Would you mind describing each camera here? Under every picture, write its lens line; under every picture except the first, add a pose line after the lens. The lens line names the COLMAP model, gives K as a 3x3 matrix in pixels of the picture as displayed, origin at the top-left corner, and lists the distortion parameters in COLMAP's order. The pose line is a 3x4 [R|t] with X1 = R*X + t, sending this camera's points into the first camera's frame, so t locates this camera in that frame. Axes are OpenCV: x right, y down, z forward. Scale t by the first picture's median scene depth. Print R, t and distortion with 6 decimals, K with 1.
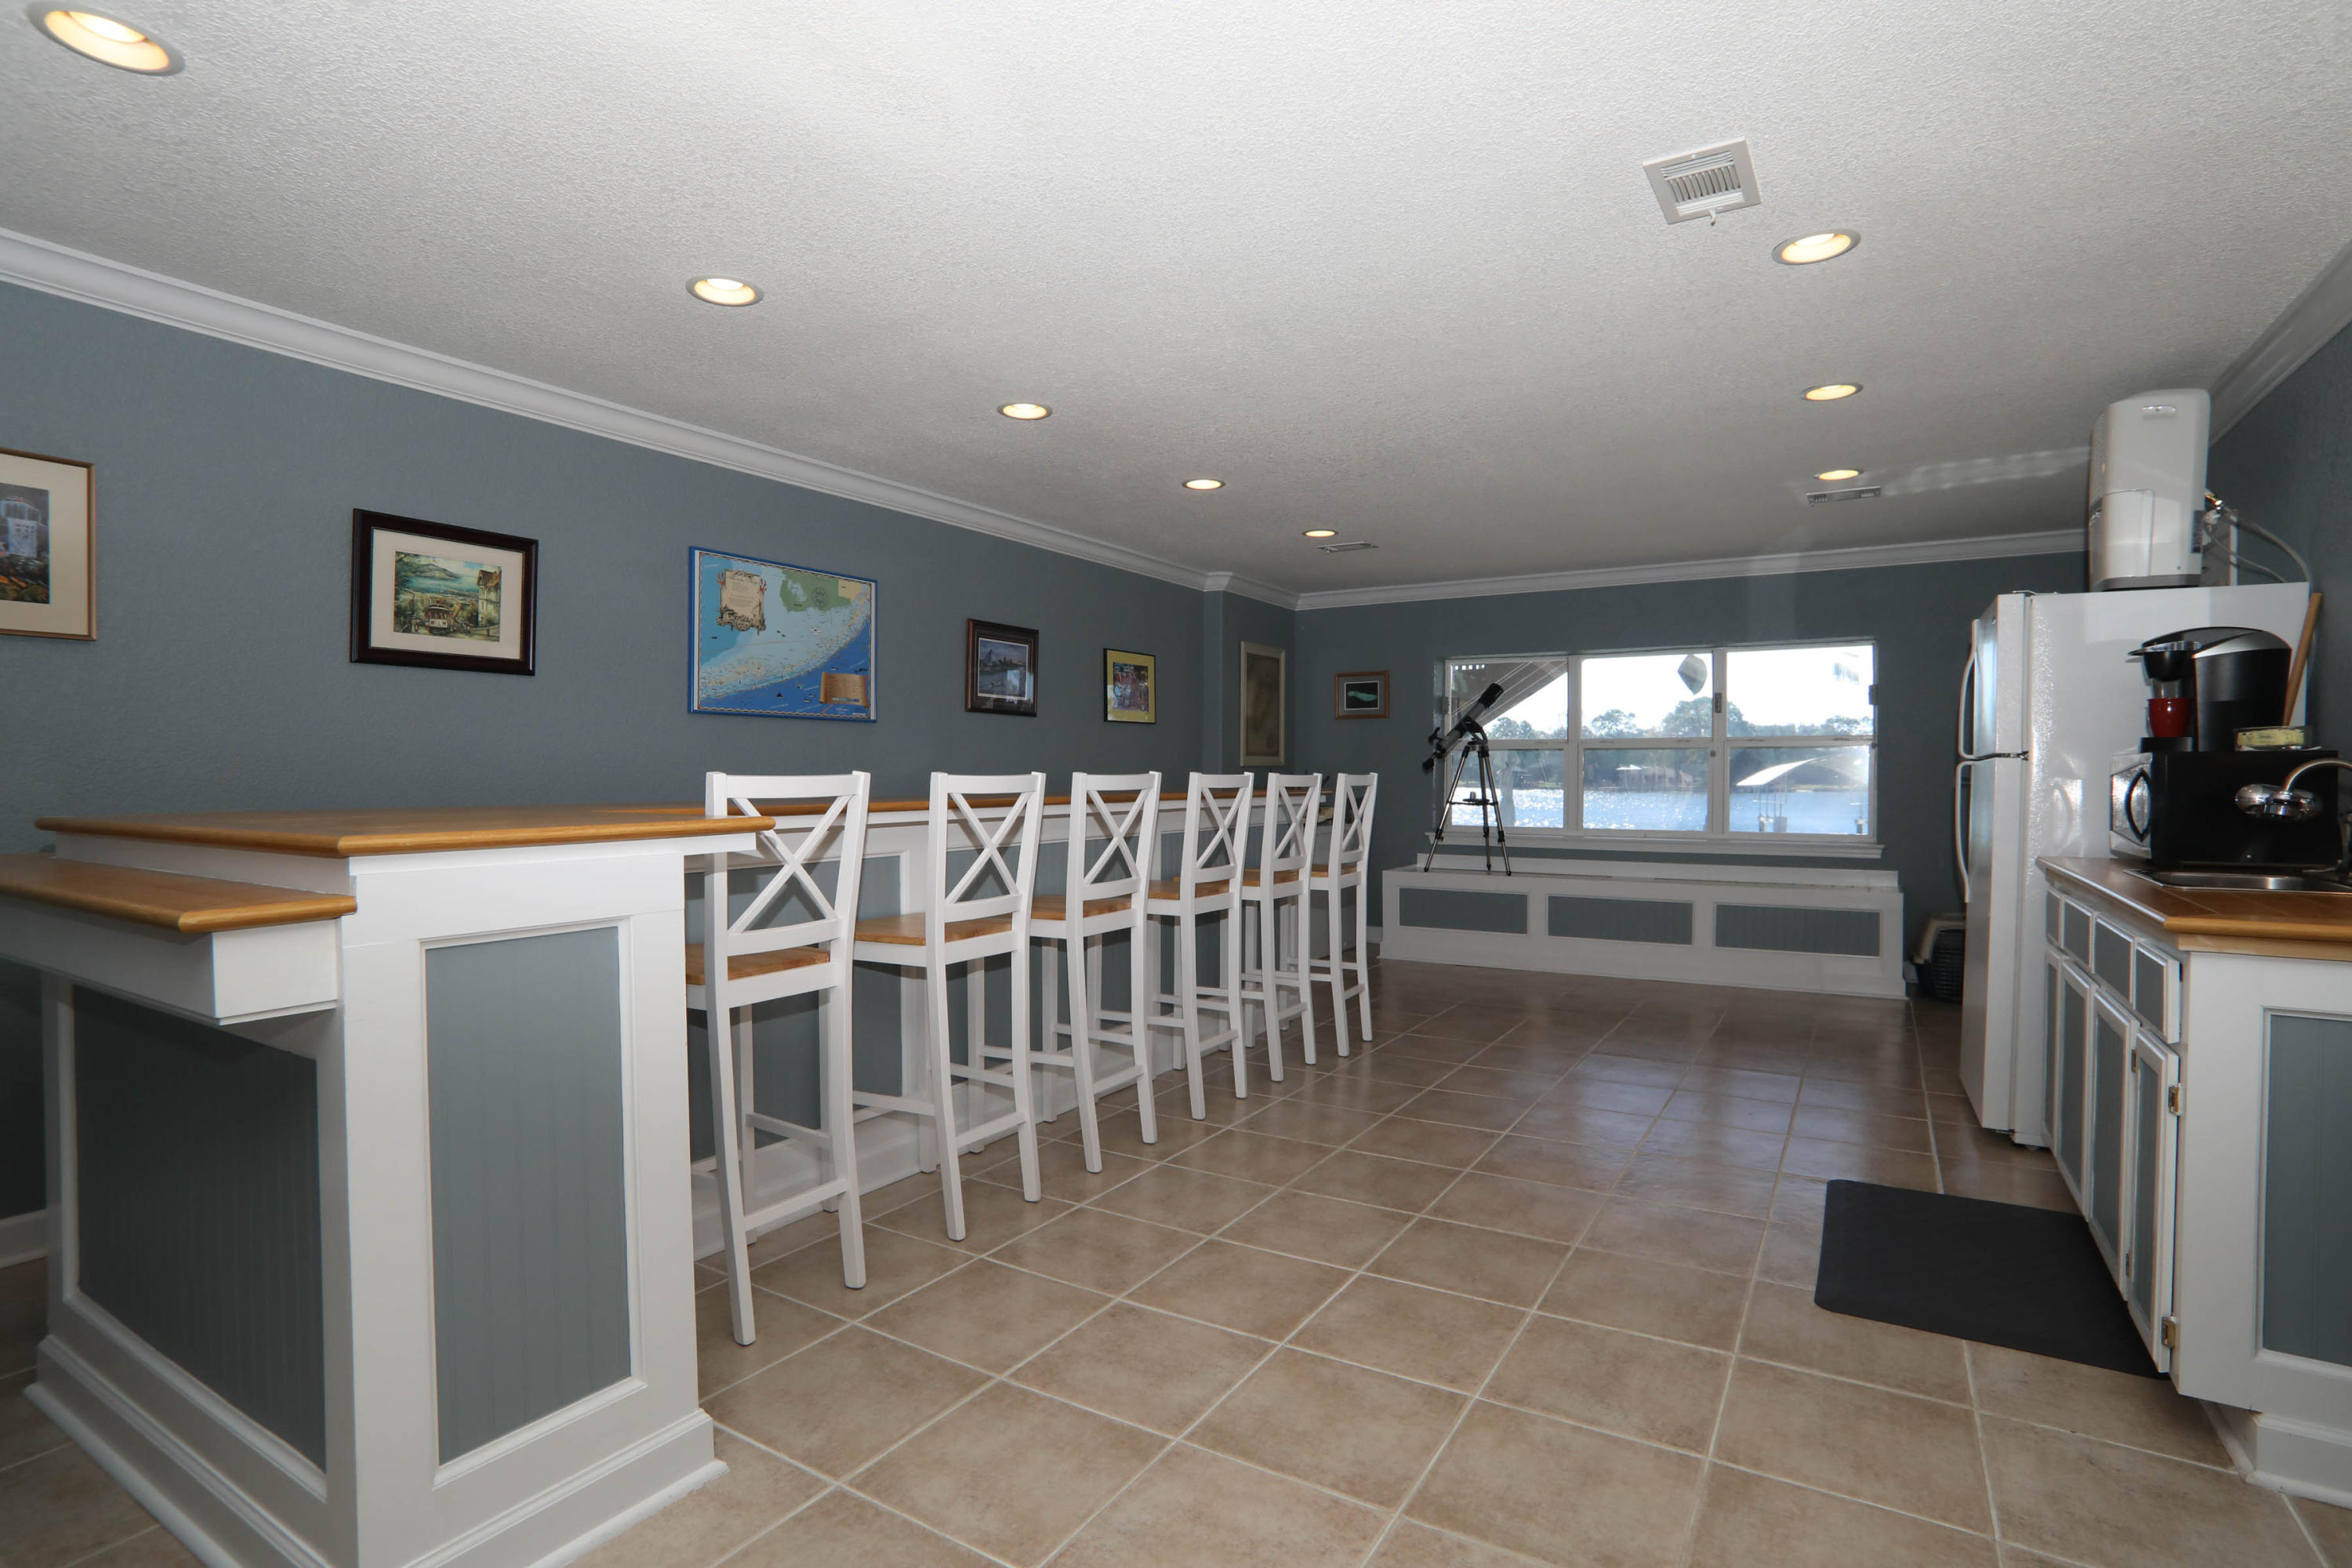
lens RADIAL K [[1147.7, 0, 1176.0], [0, 1147.7, 784.0], [0, 0, 1]] dist [-0.076608, 0.035430]
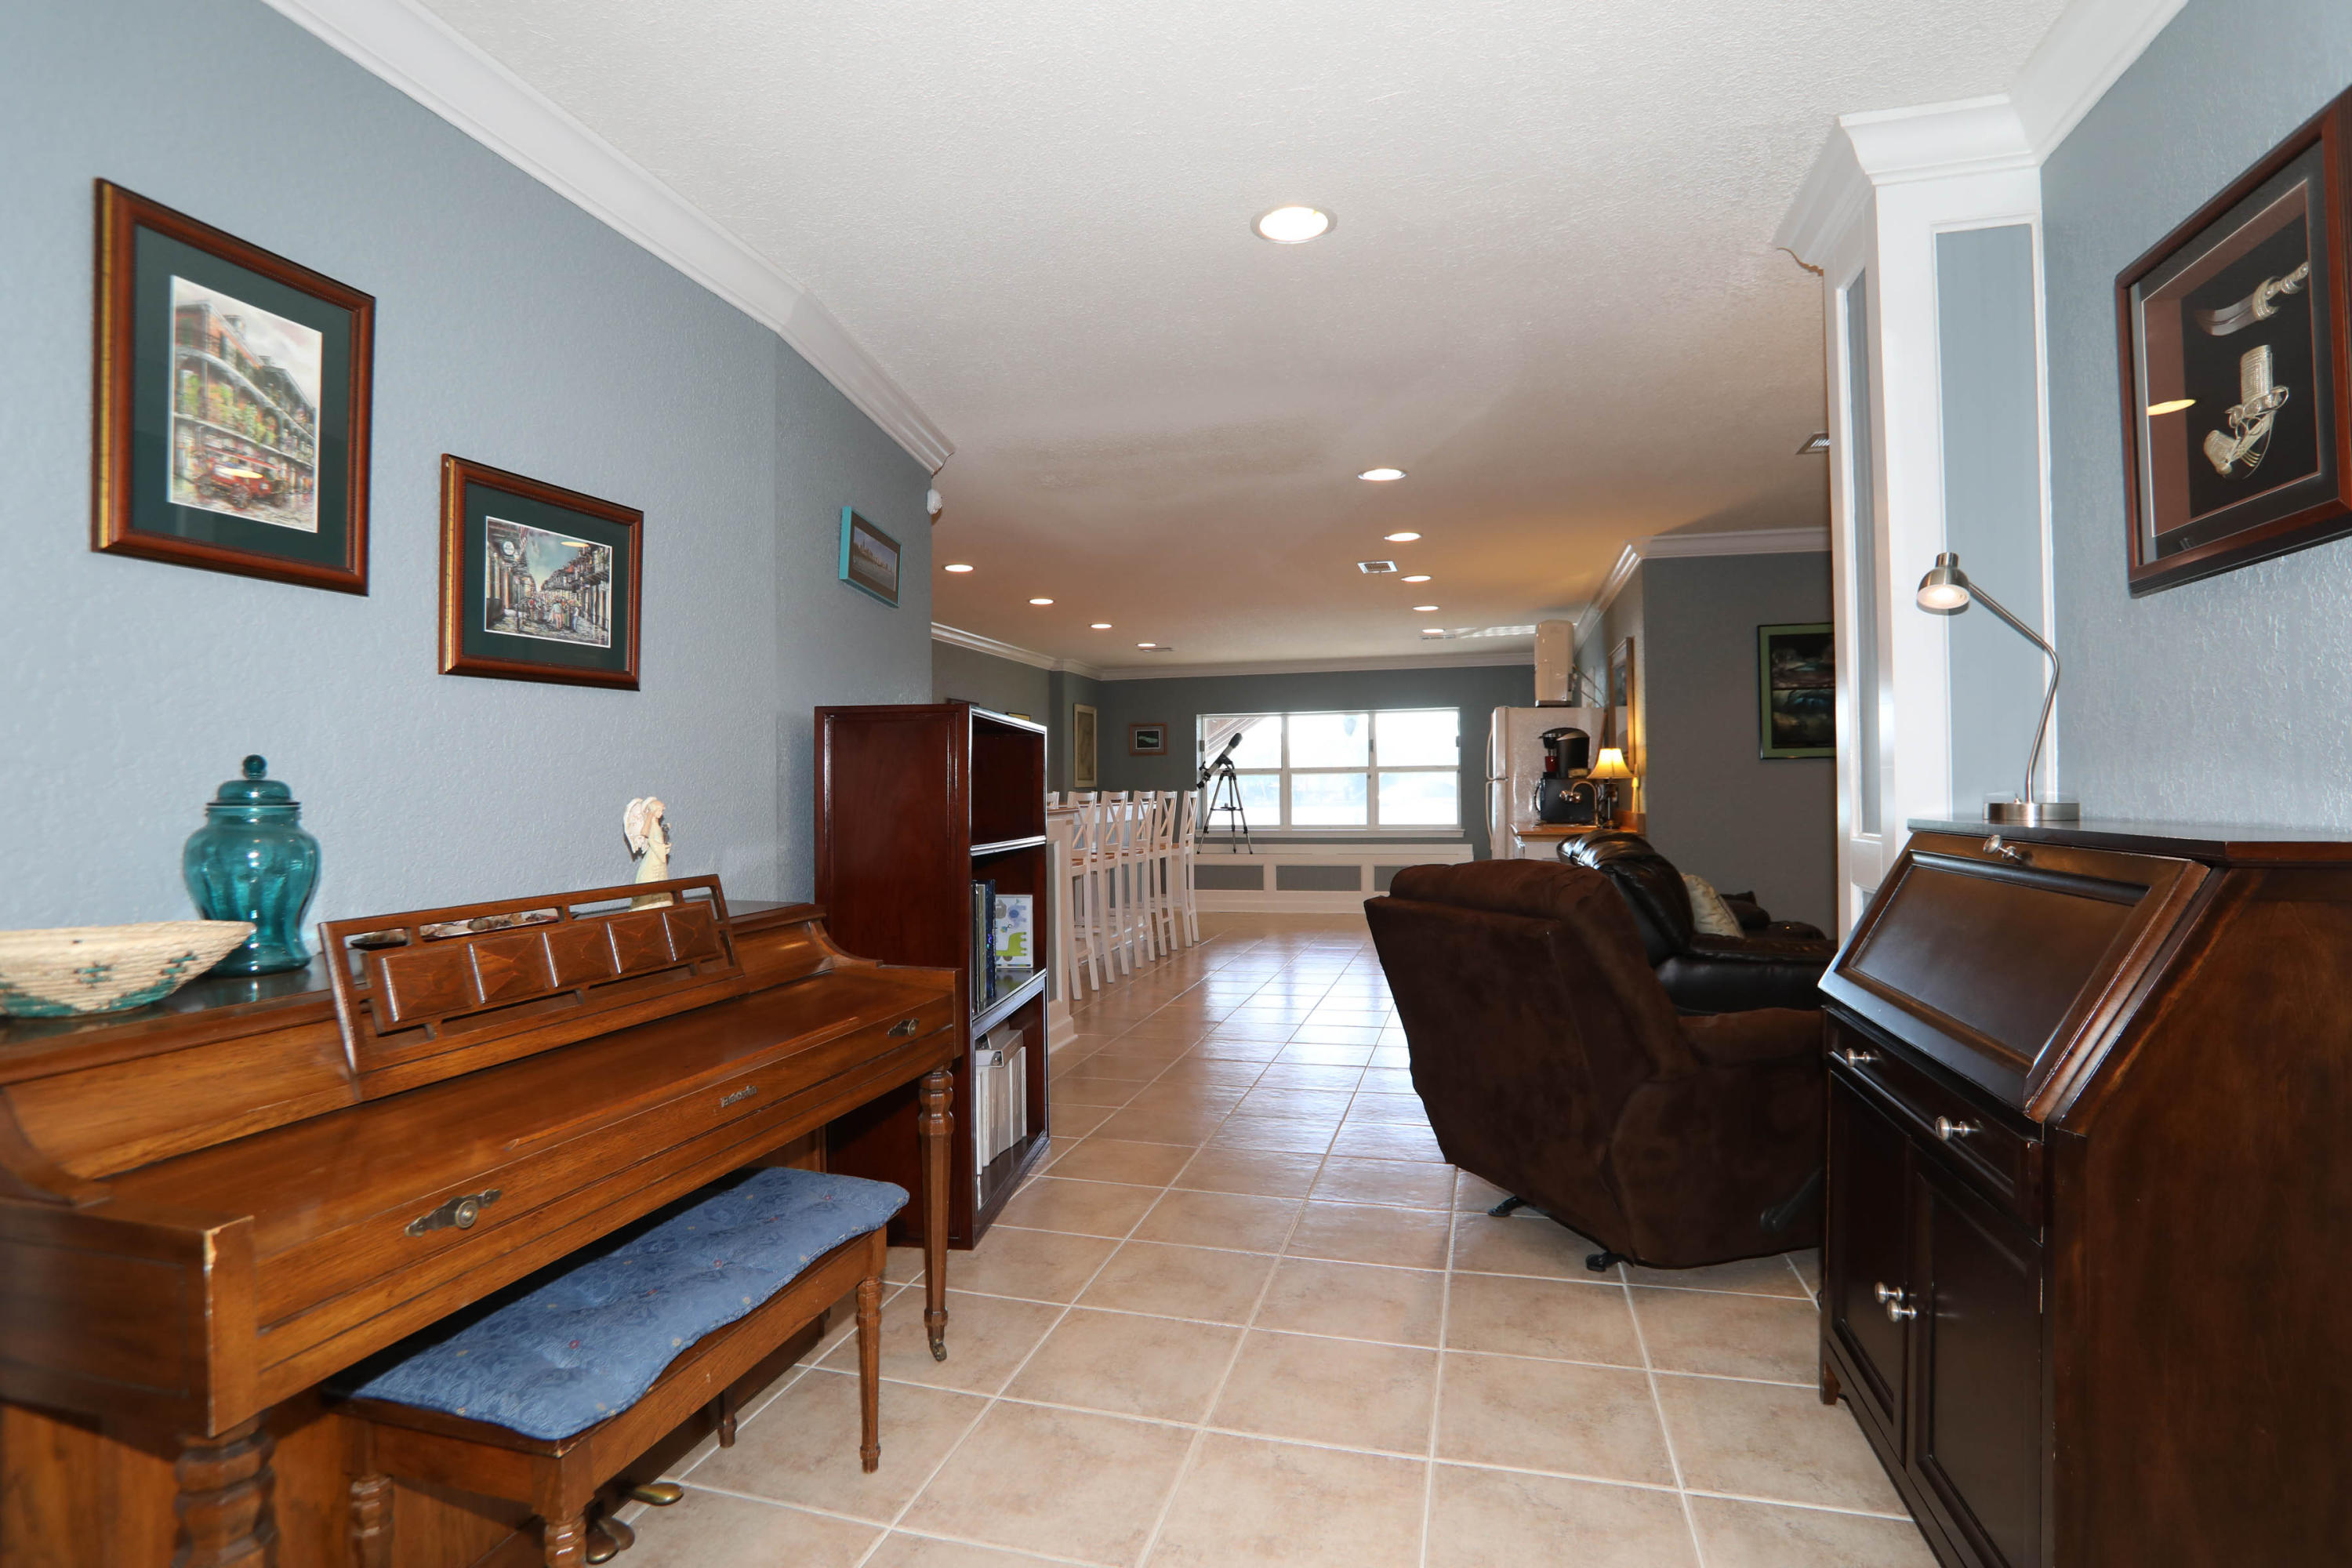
lens RADIAL K [[1147.7, 0, 1176.0], [0, 1147.7, 784.0], [0, 0, 1]] dist [-0.076608, 0.035430]
pose [[0.958484, -0.009537, 0.284986, -0.440054], [0.014243, 0.999794, -0.014444, 0.006270], [-0.284790, 0.017903, 0.958423, -0.845411]]
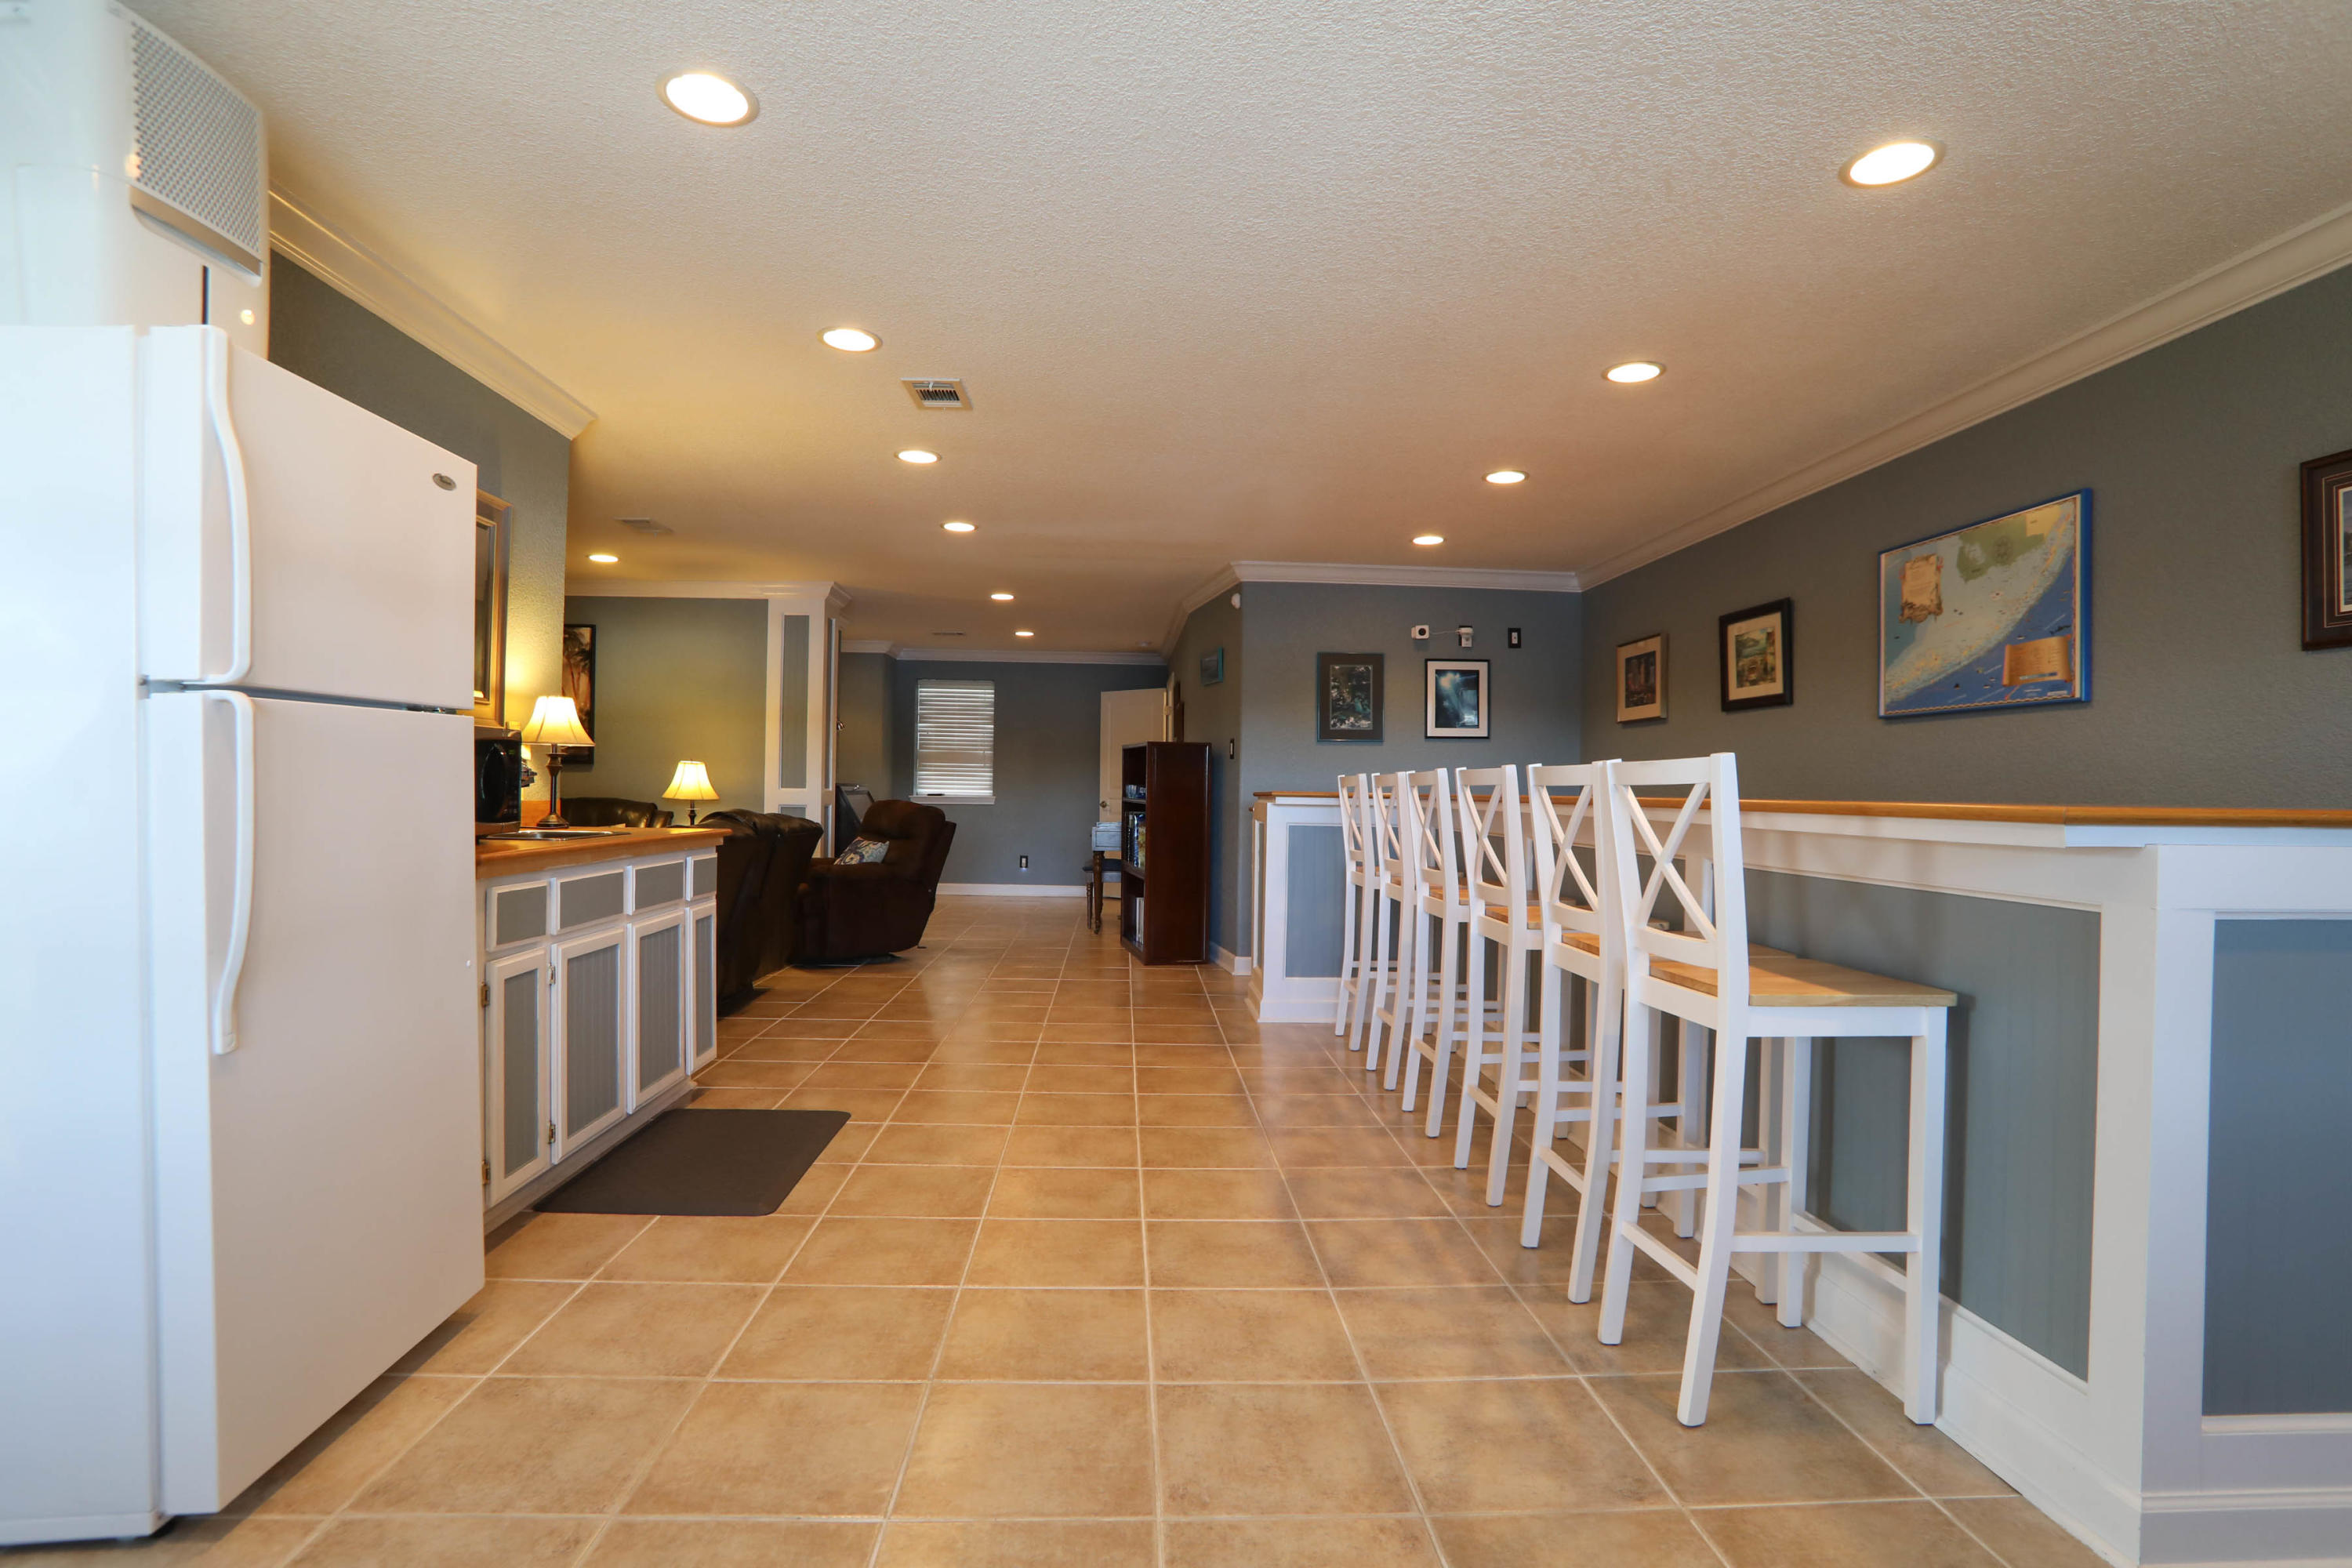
lens RADIAL K [[1147.7, 0, 1176.0], [0, 1147.7, 784.0], [0, 0, 1]] dist [-0.076608, 0.035430]
pose [[-0.824231, -0.015776, -0.566033, 0.605125], [-0.022454, 0.999736, 0.004832, 0.003129], [0.565808, 0.016692, -0.824368, 1.391532]]
